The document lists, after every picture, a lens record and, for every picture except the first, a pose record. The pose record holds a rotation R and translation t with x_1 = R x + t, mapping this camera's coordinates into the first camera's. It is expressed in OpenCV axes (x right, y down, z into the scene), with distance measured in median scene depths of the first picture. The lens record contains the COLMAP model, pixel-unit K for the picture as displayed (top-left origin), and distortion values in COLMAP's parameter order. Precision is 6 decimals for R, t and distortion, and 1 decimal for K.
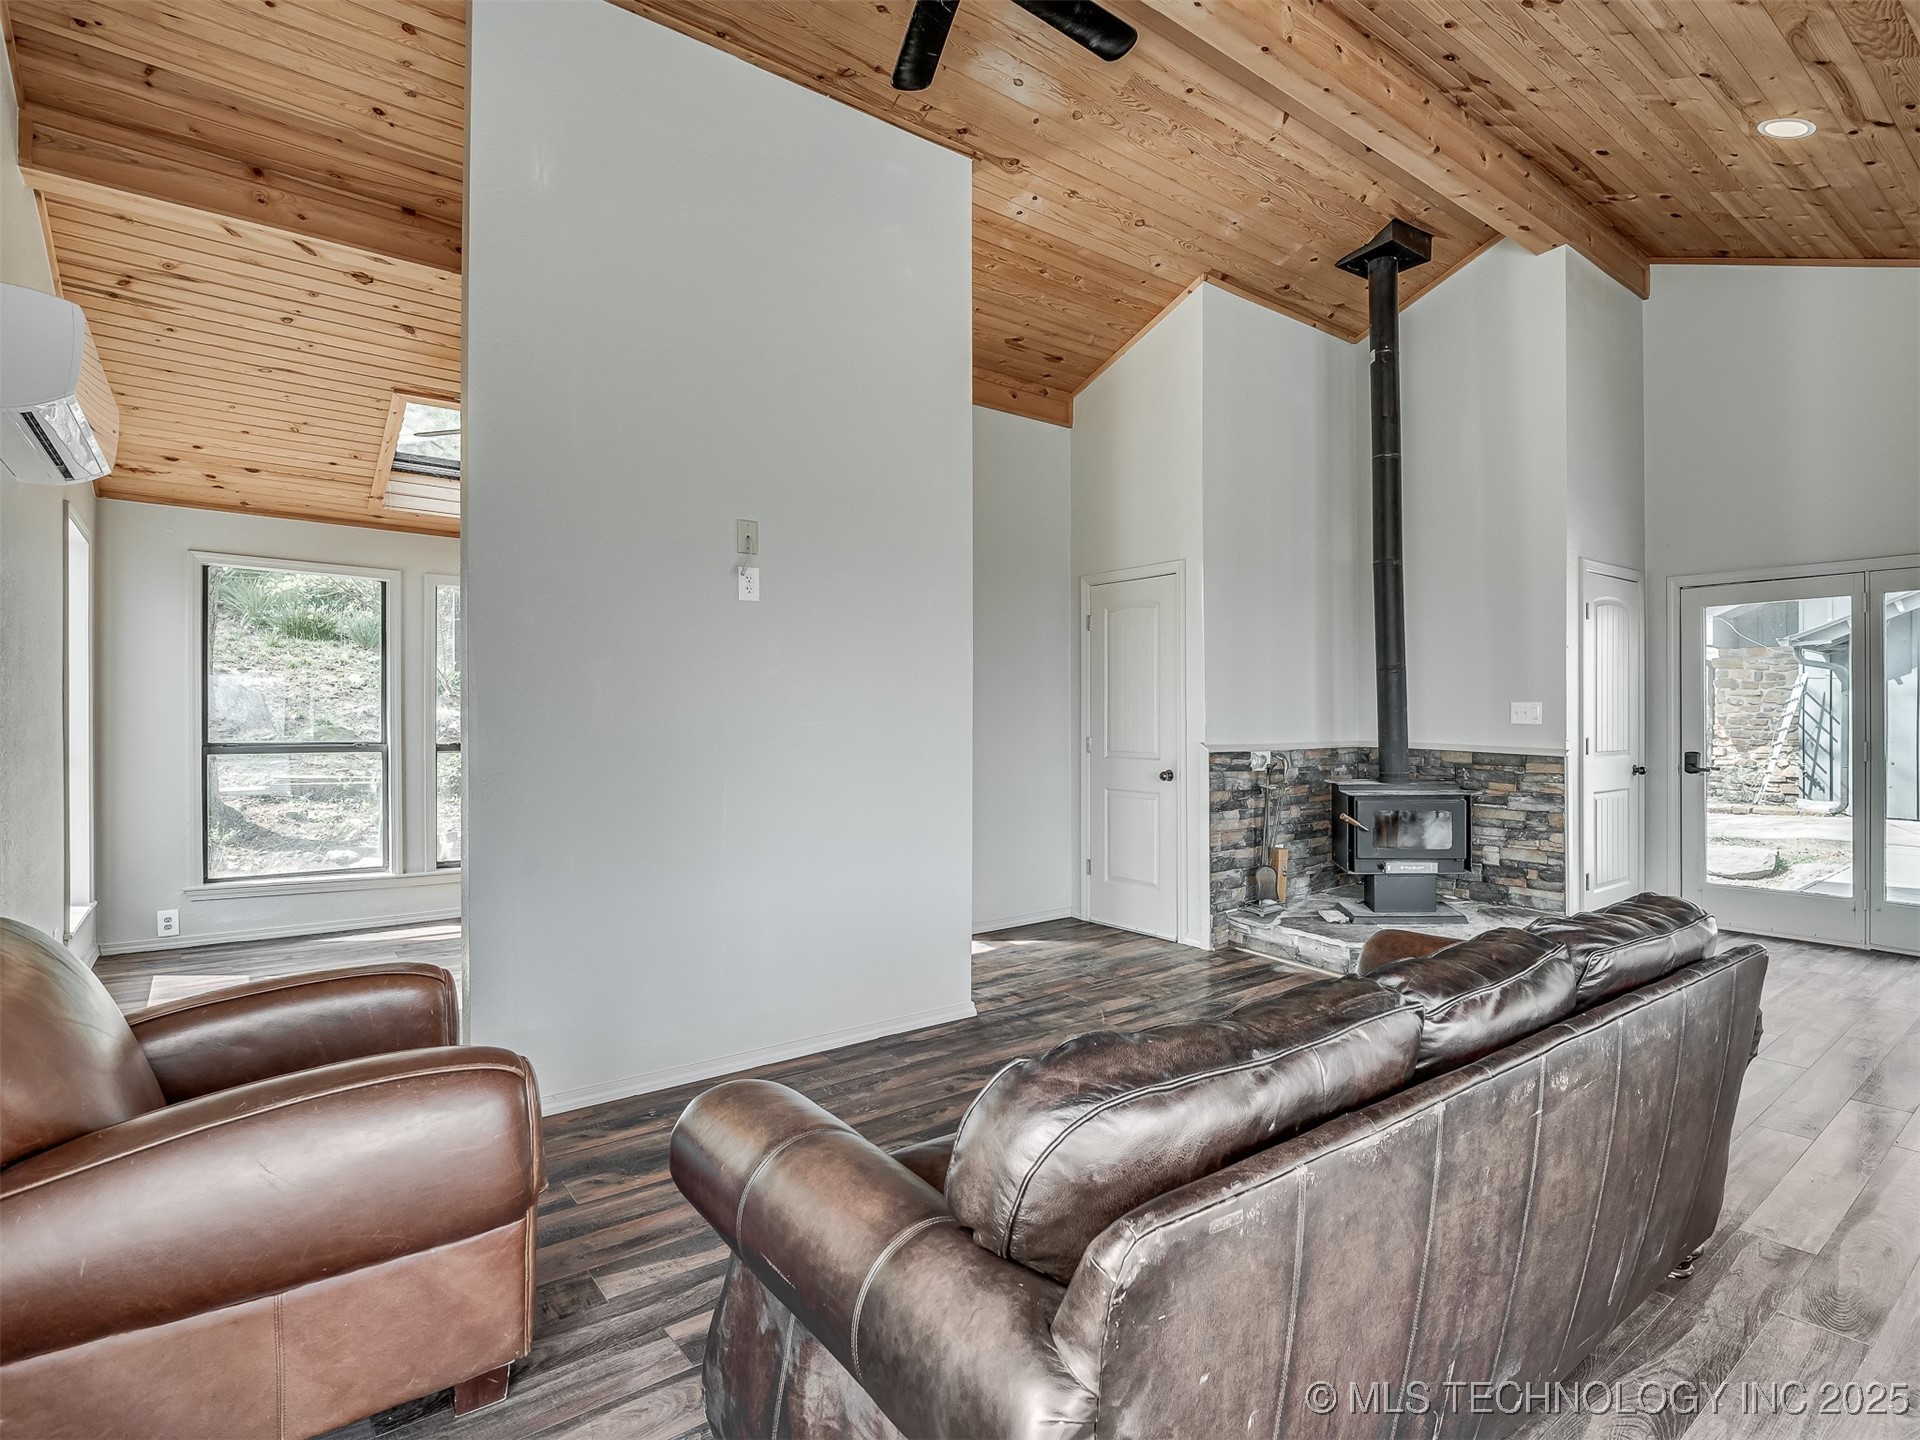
lens RADIAL K [[1015.3, 0, 981.8], [0, 1015.3, 718.6], [0, 0, 1]] dist [-0.003421, -0.004665]
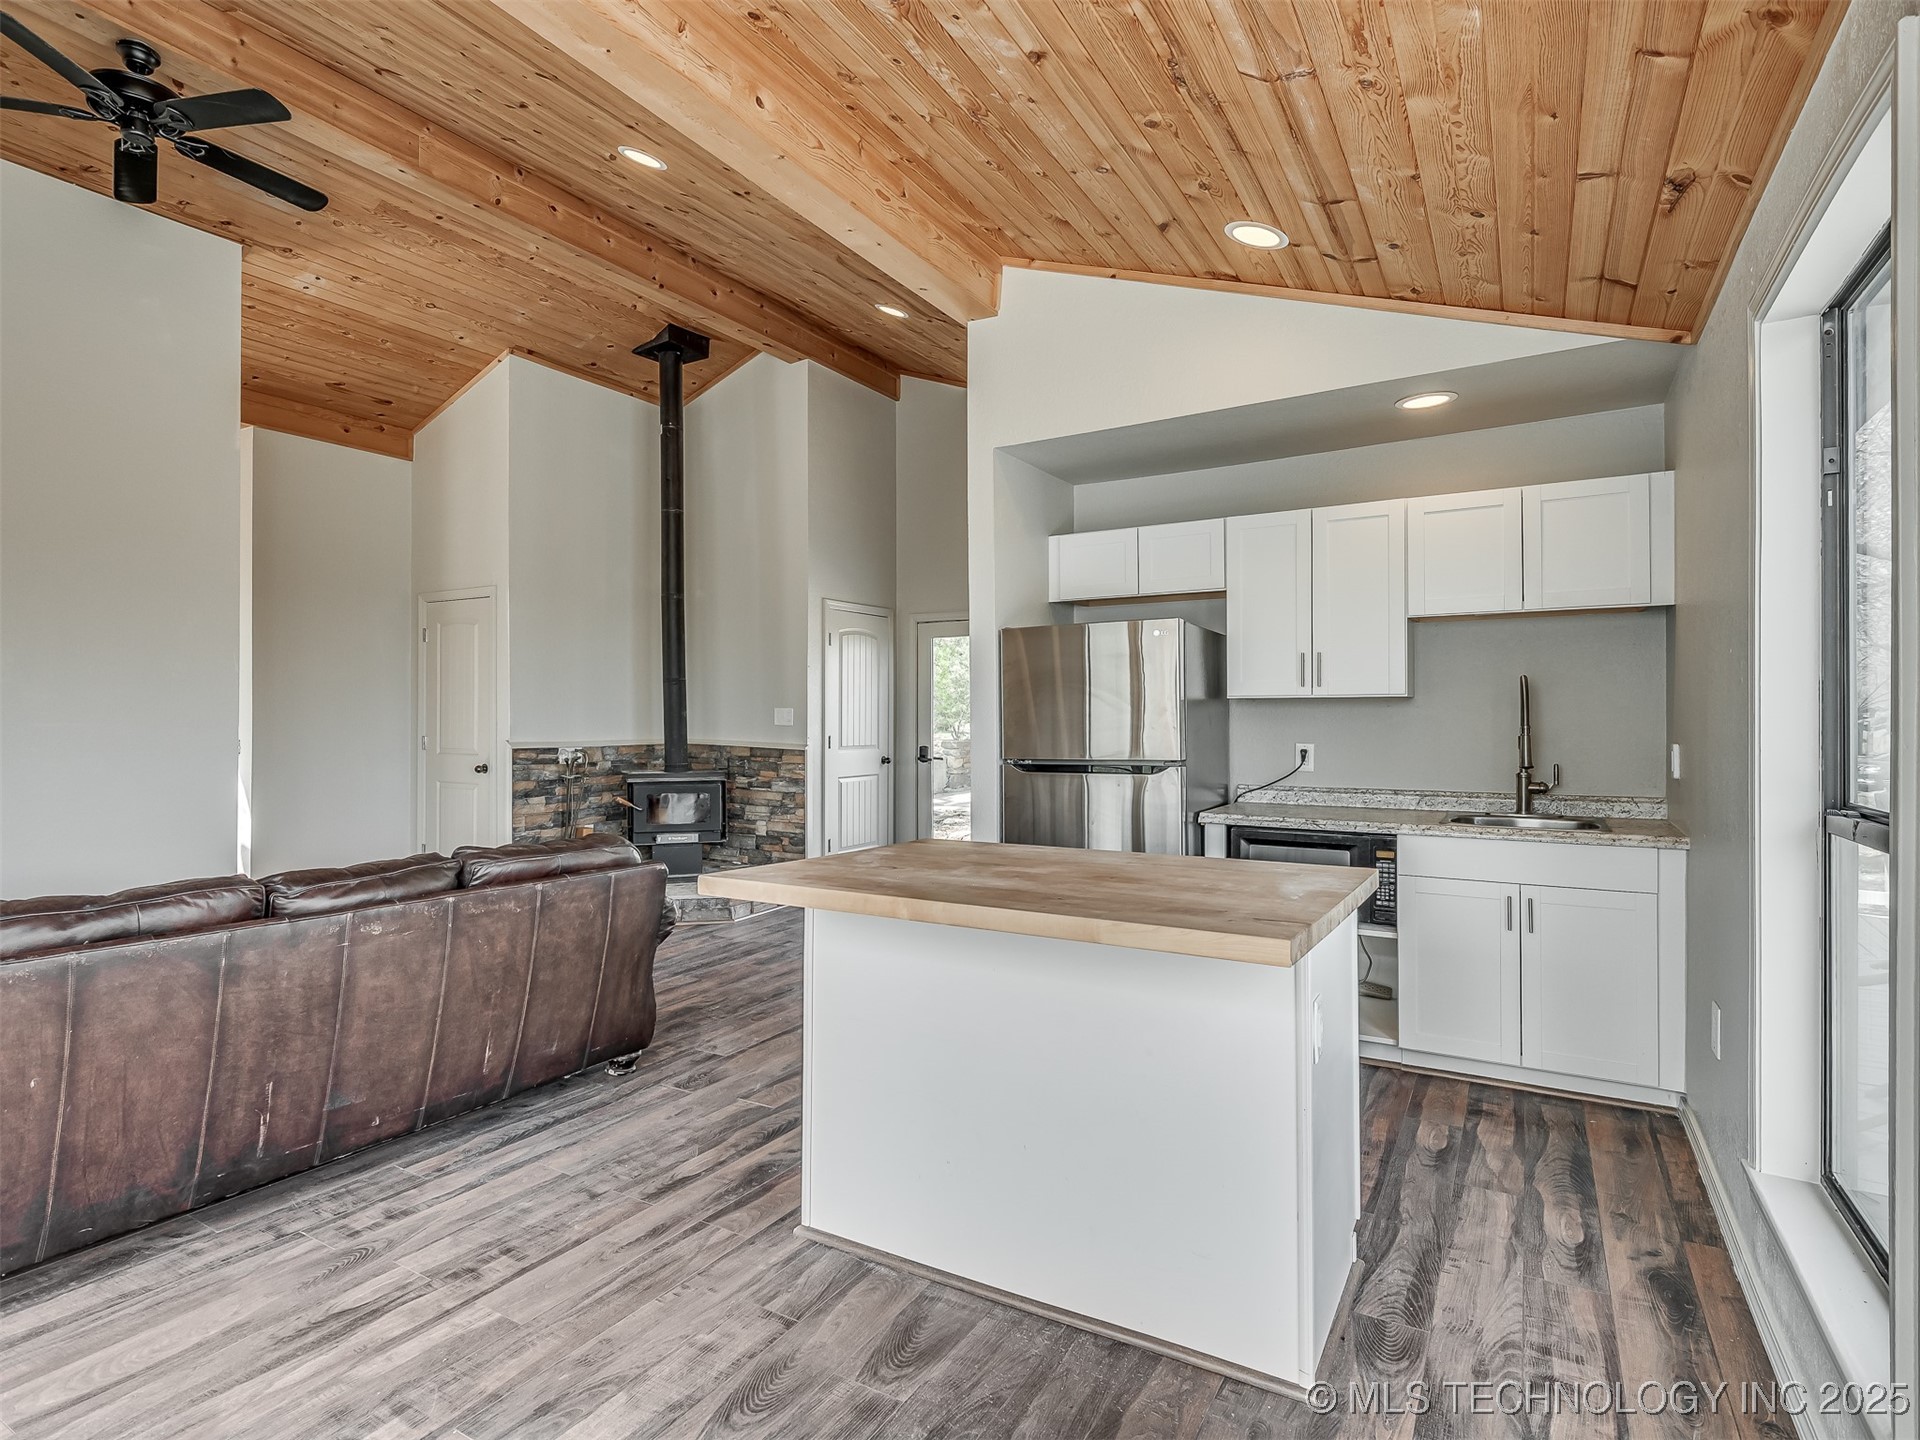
lens RADIAL K [[1036.9, 0, 912.4], [0, 1036.9, 714.7], [0, 0, 1]] dist [-0.006652, -0.005336]
pose [[0.939346, 0.004807, 0.342936, 0.240156], [-0.003964, 0.999987, -0.003159, -0.004502], [-0.342947, 0.001608, 0.939353, -0.296652]]
